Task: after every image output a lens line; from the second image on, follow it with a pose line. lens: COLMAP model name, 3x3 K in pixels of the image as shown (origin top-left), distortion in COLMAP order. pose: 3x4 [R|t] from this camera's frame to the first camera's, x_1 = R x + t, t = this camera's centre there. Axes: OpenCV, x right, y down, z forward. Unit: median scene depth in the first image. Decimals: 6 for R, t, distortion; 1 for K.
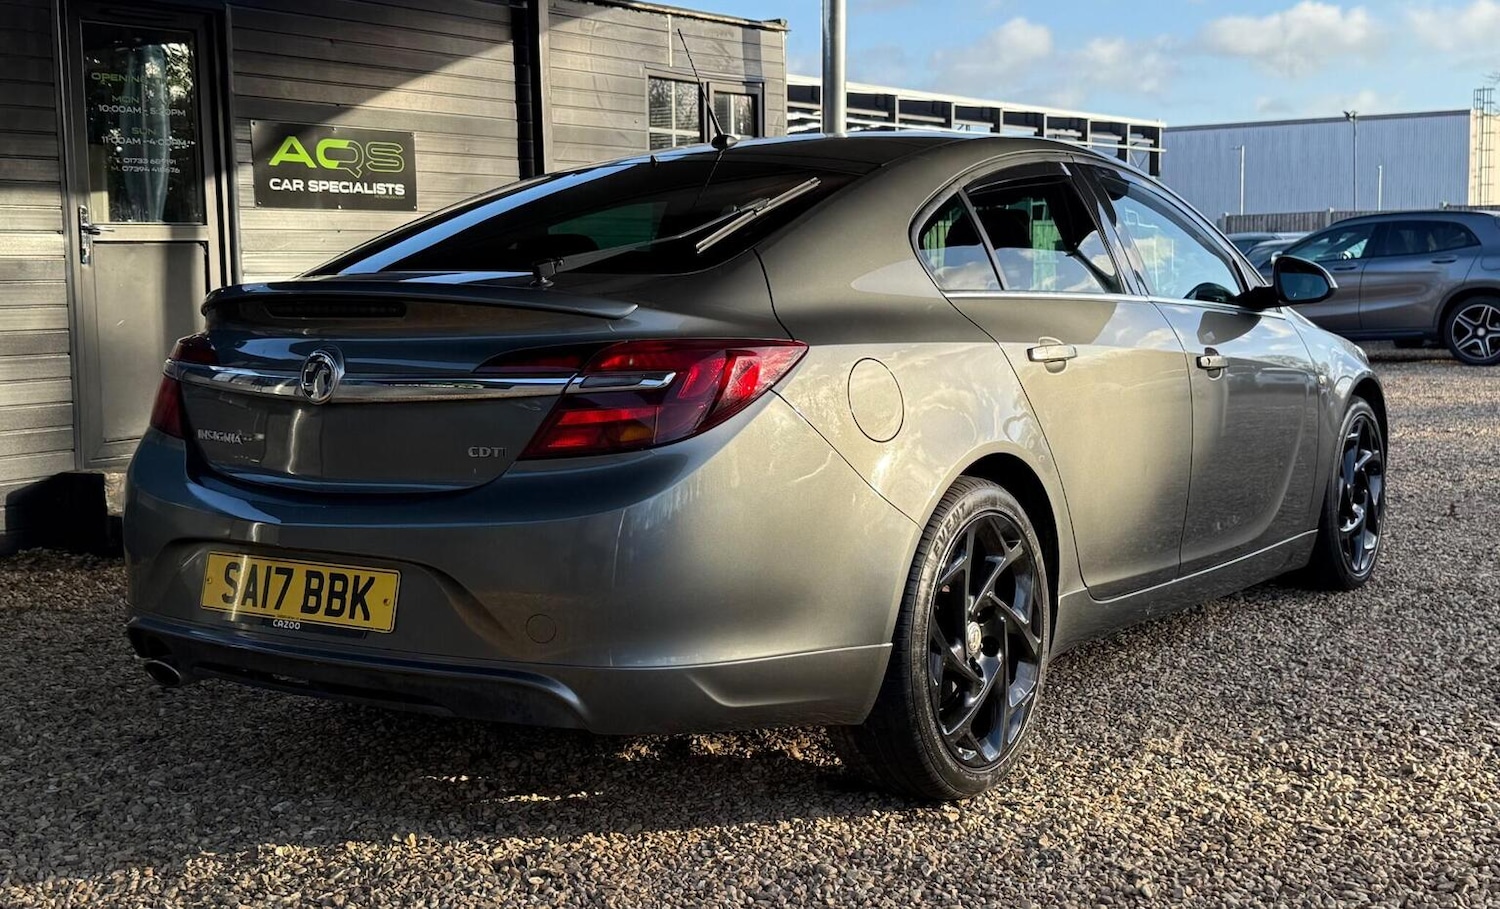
lens RADIAL K [[1697.6, 0, 782.9], [0, 1697.6, 380.8], [0, 0, 1]] dist [0.203811, -0.467982]
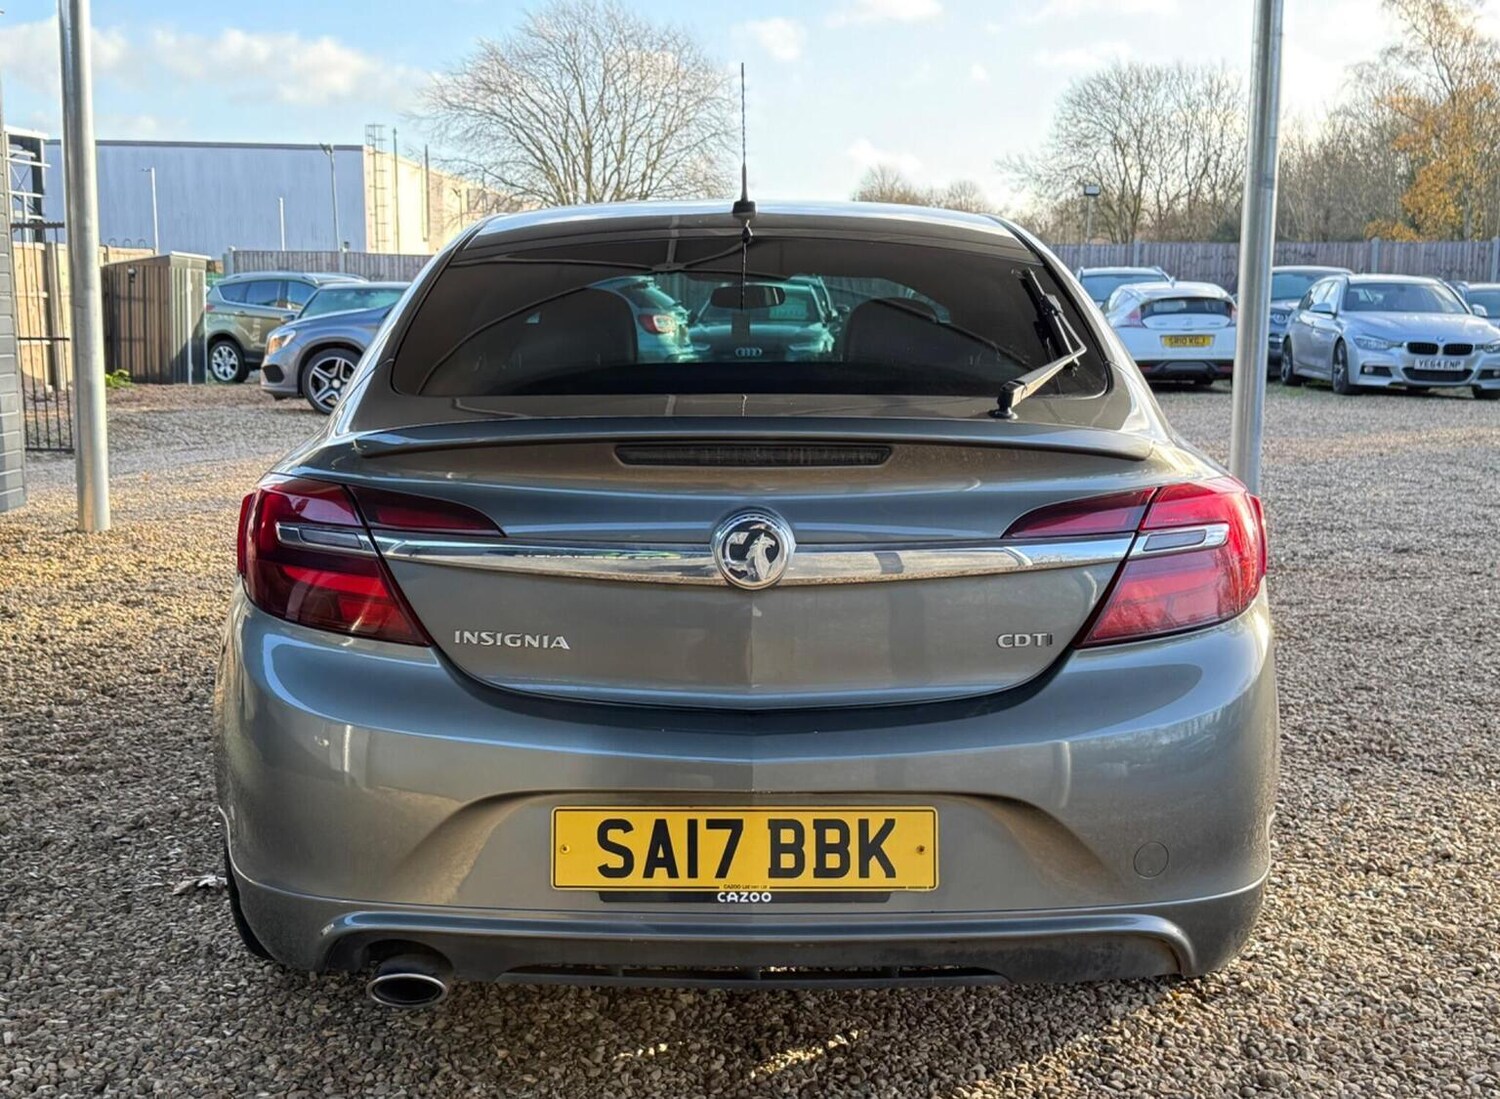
lens RADIAL K [[1825.4, 0, 722.9], [0, 1825.4, 551.4], [0, 0, 1]] dist [0.077816, -0.038501]
pose [[0.838131, -0.056739, 0.542510, -0.618204], [0.019097, 0.997018, 0.074771, -0.052817], [-0.545134, -0.052308, 0.836715, 0.328219]]
